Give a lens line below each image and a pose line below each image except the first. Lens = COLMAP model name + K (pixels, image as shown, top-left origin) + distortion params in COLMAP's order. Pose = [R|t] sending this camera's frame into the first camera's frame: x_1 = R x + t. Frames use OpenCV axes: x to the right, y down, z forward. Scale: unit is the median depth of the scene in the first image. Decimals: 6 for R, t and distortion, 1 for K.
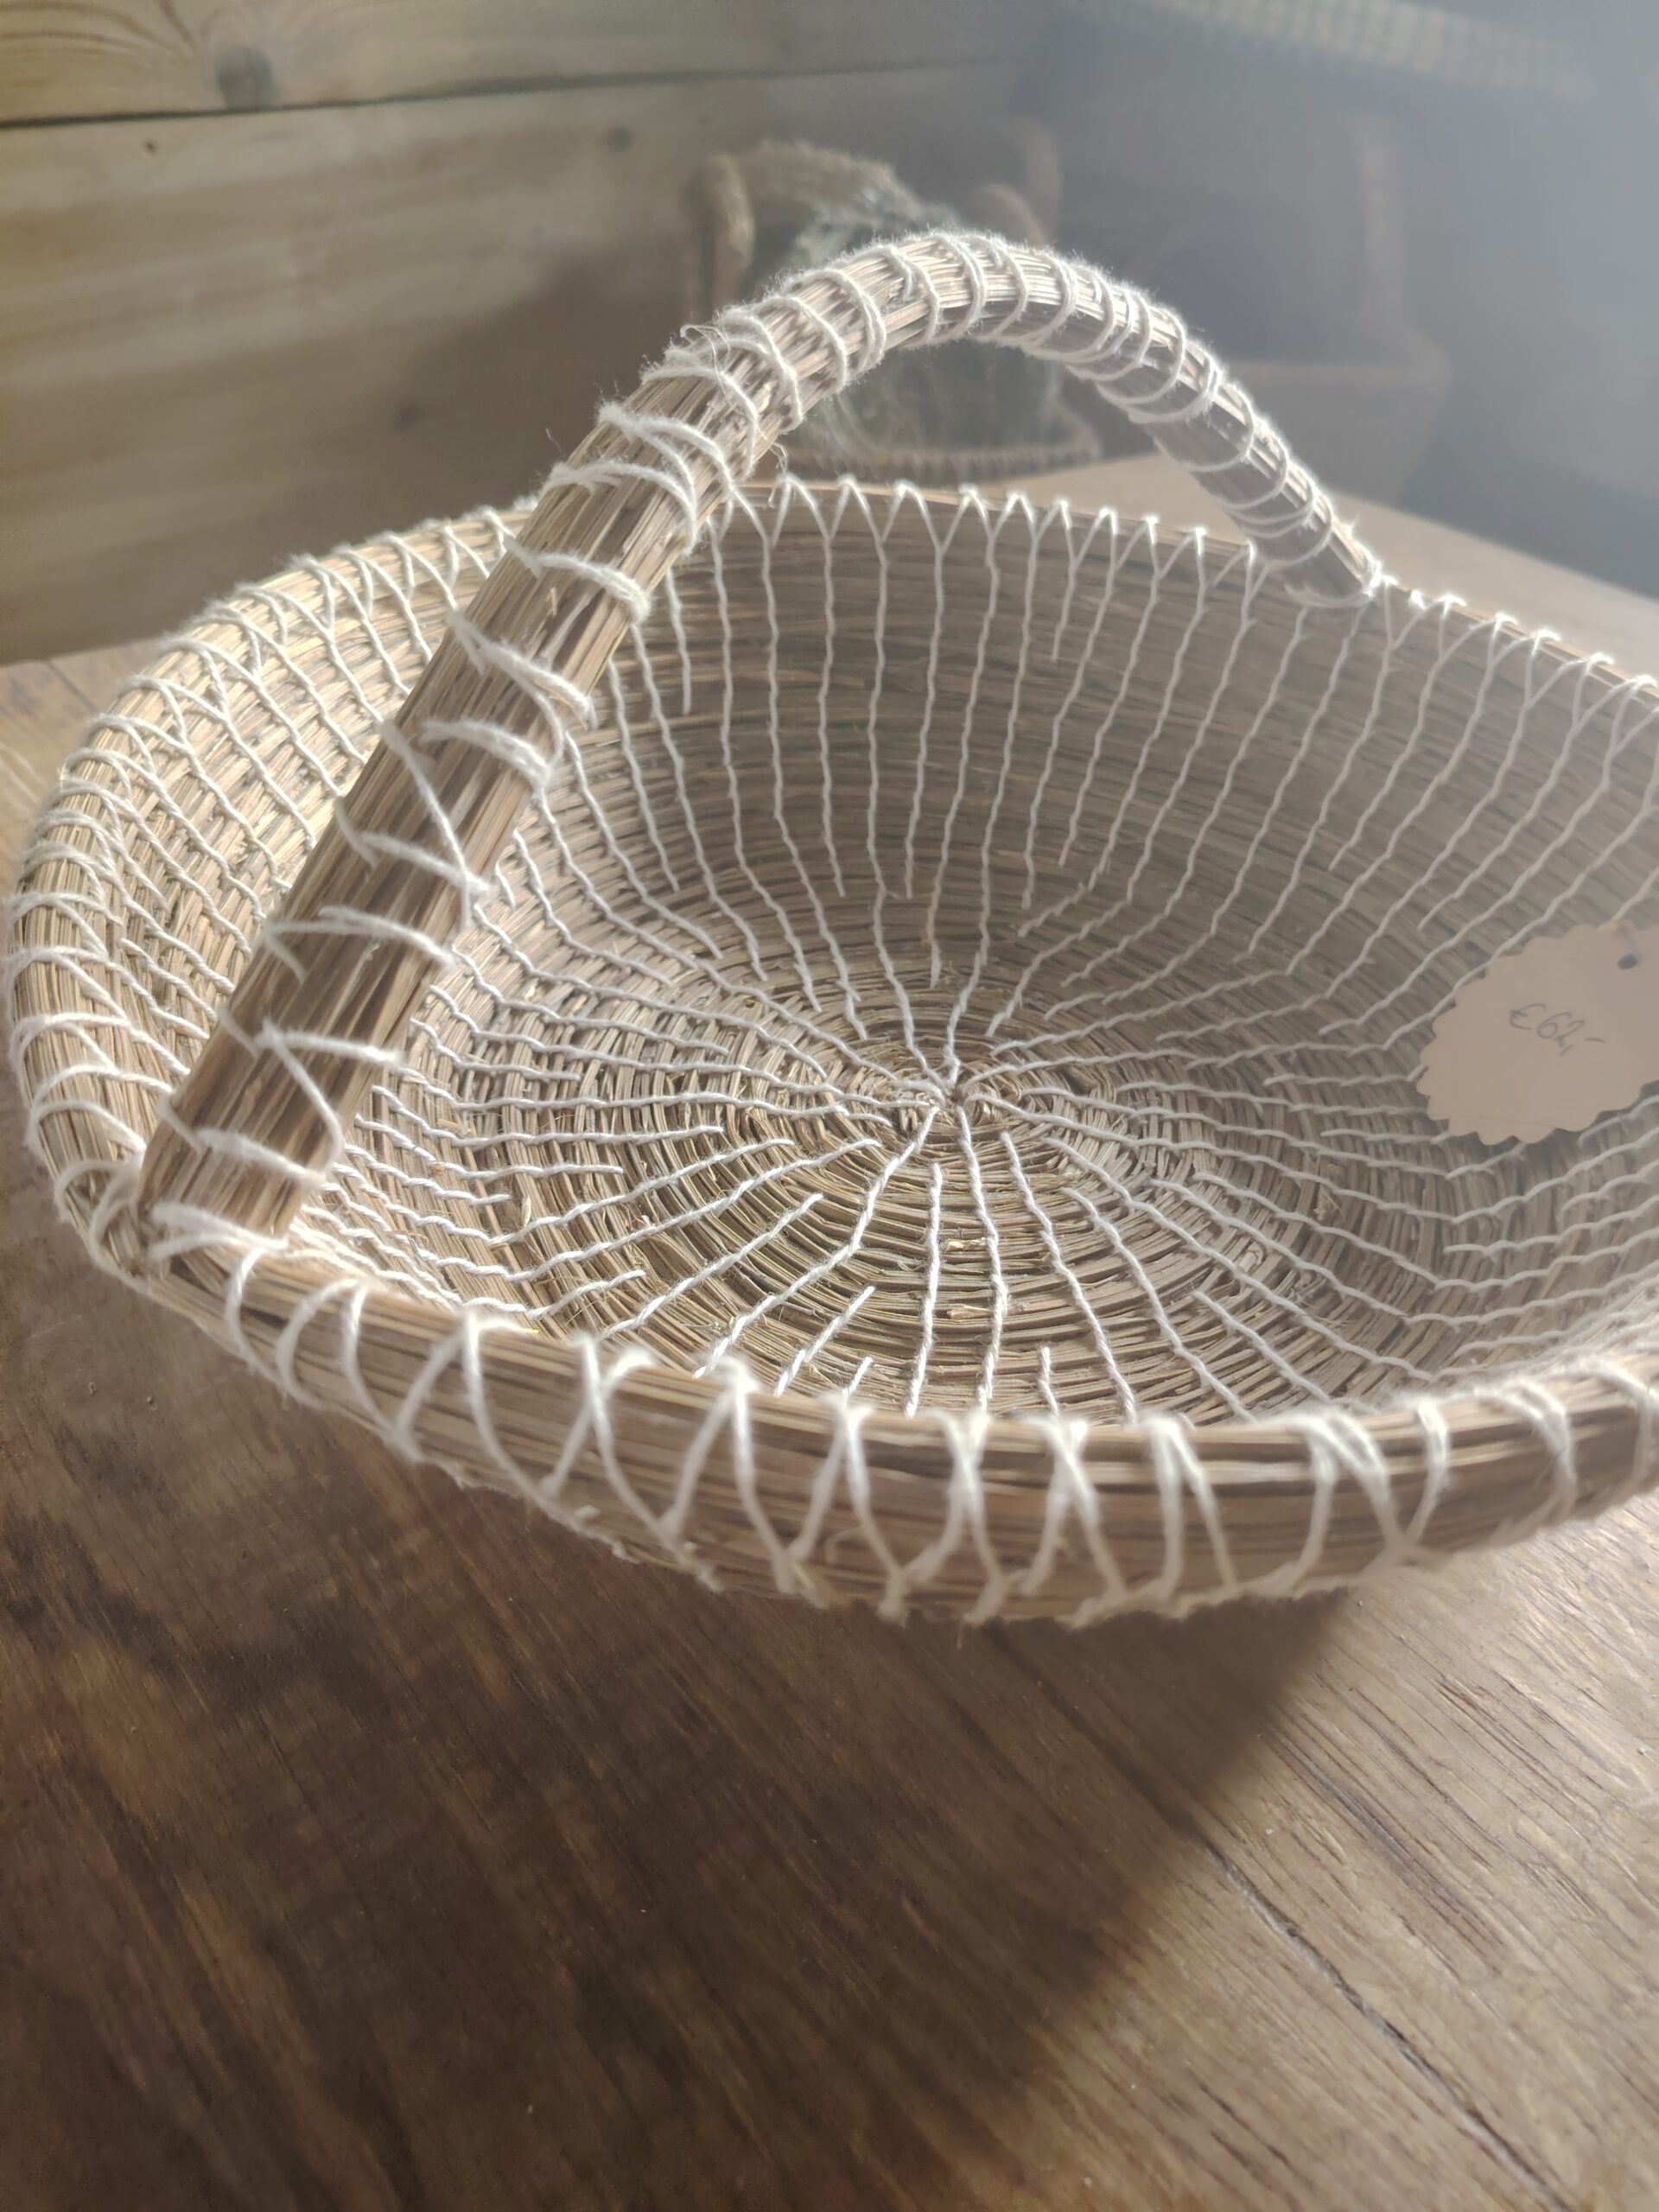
lens RADIAL K [[1551.0, 0, 833.5], [0, 1551.0, 1104.8], [0, 0, 1]] dist [-0.002013, -0.001987]
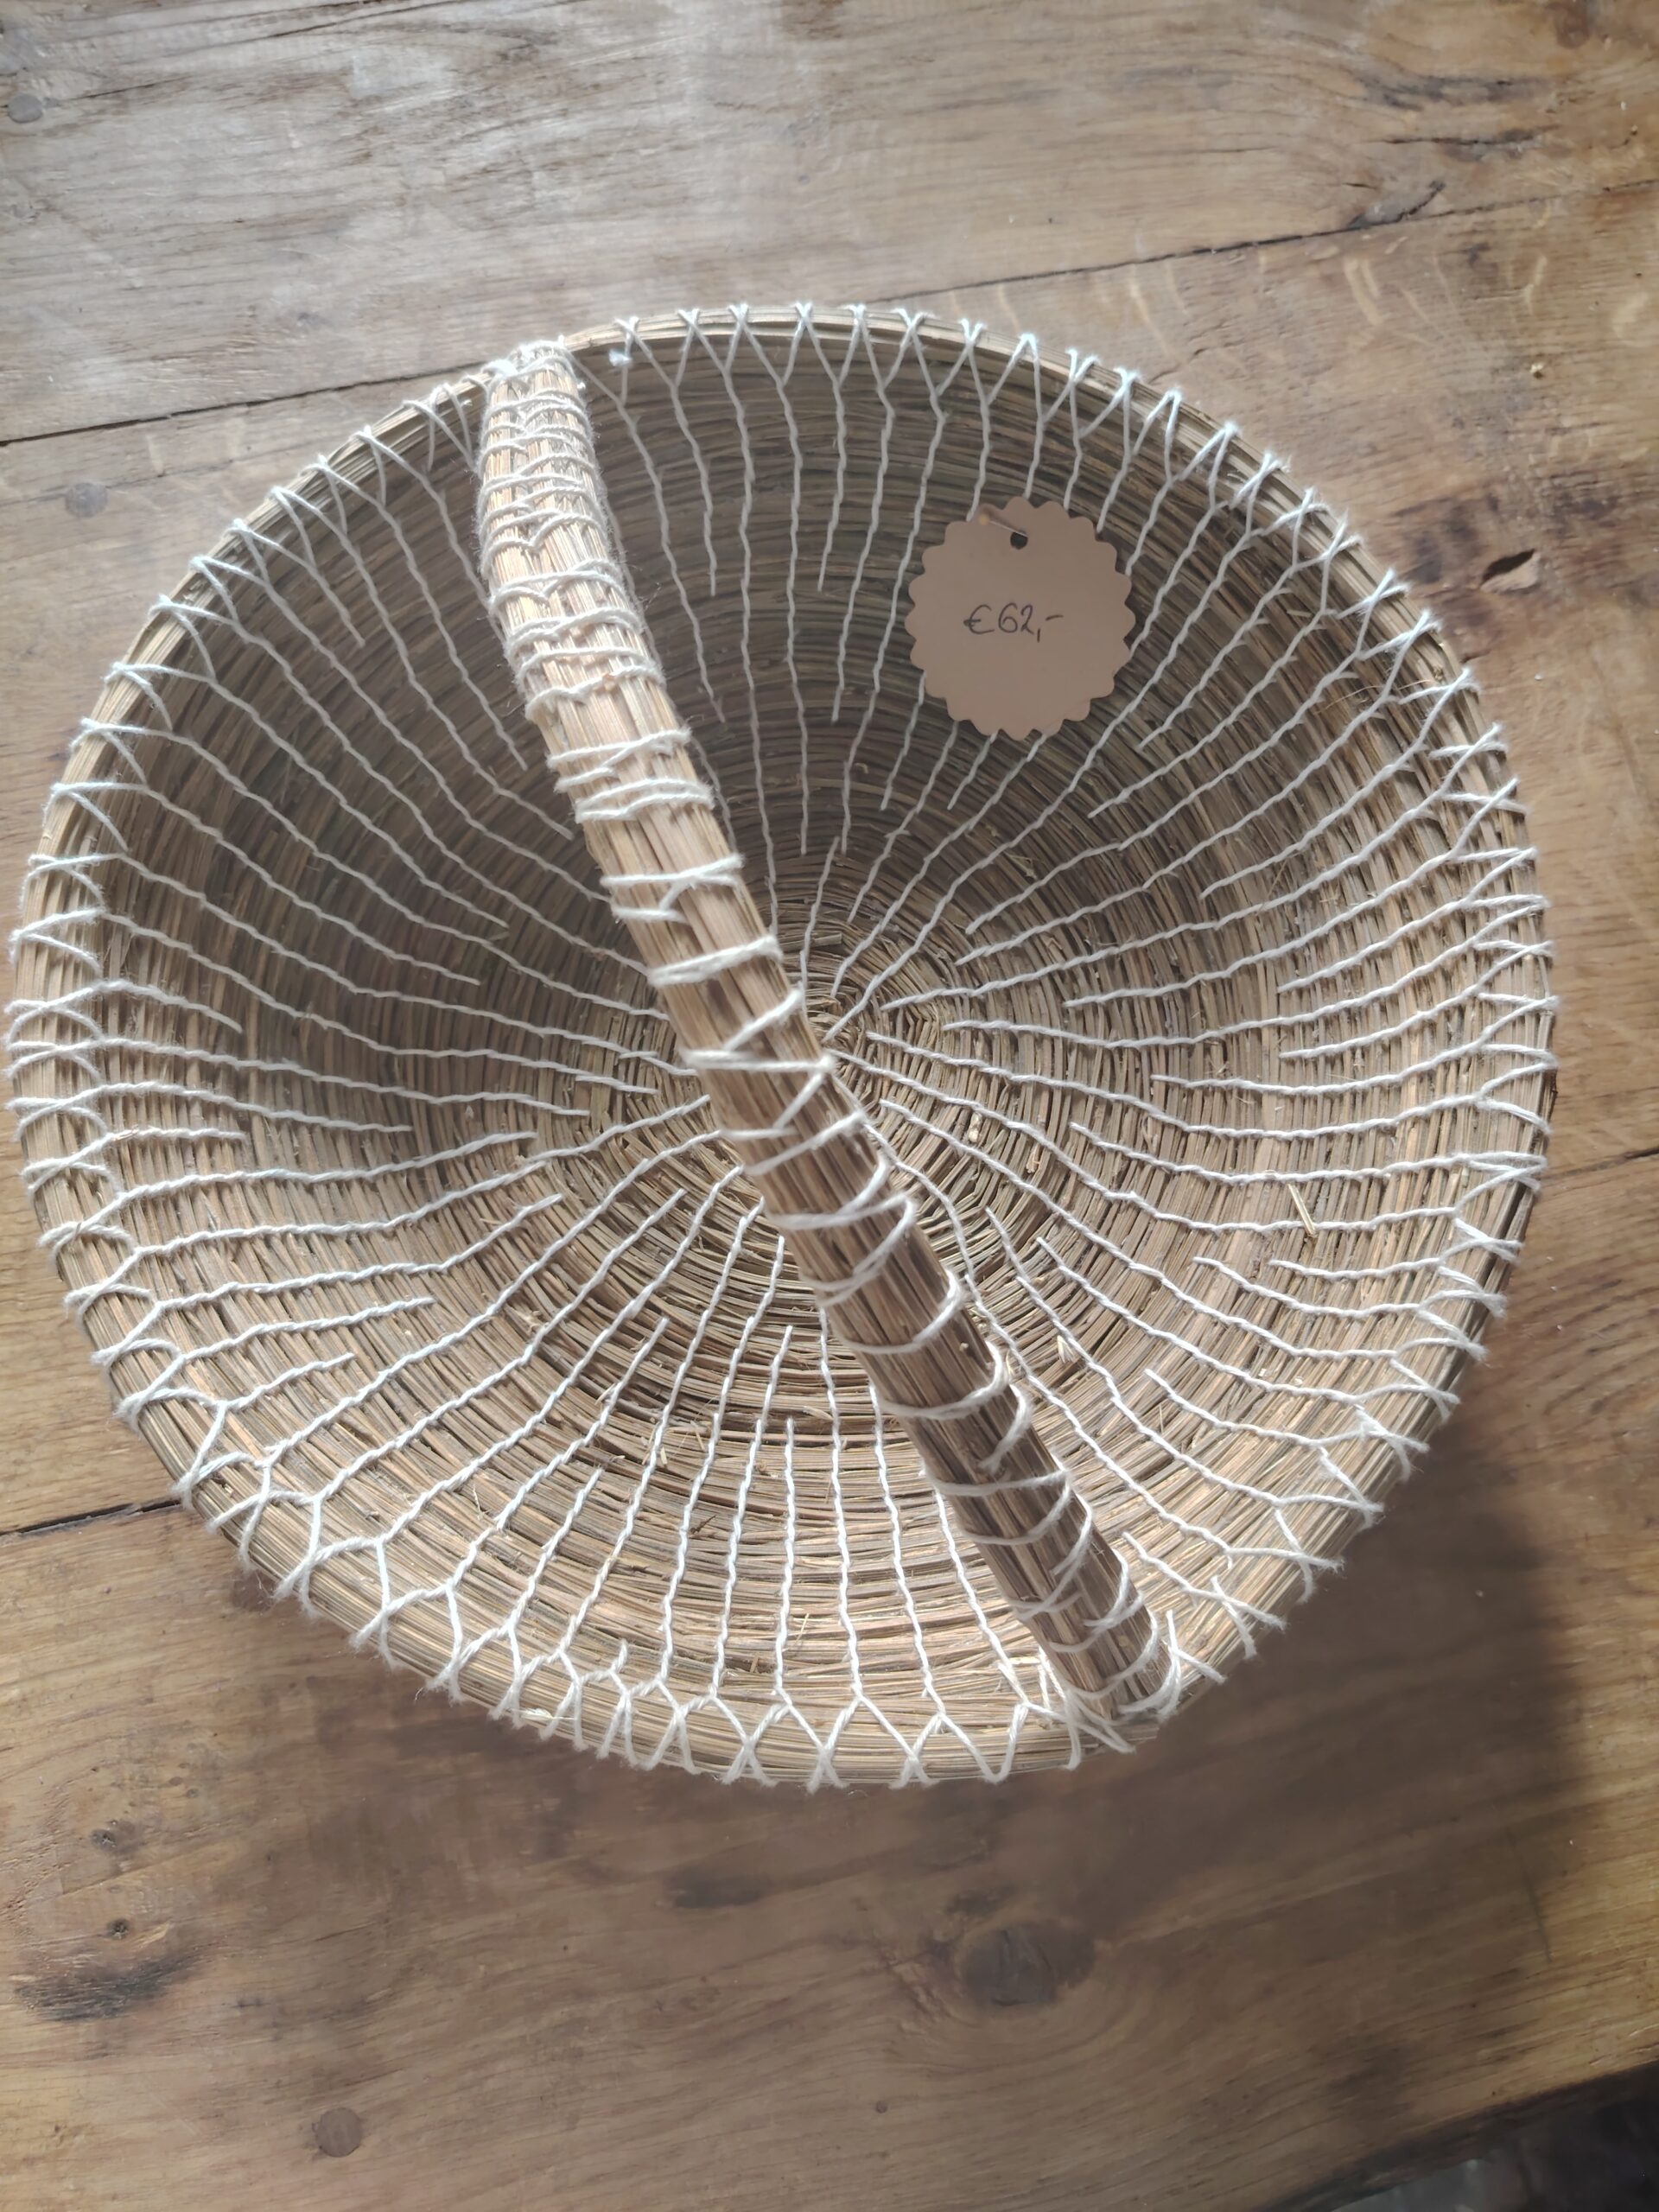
lens RADIAL K [[1551.0, 0, 827.5], [0, 1551.0, 1111.1], [0, 0, 1]] dist [-0.002013, -0.001987]
pose [[0.439961, -0.881389, 0.172013, -0.179692], [0.537707, 0.411972, 0.735629, -0.912481], [-0.719240, -0.231155, 0.655180, 0.181819]]
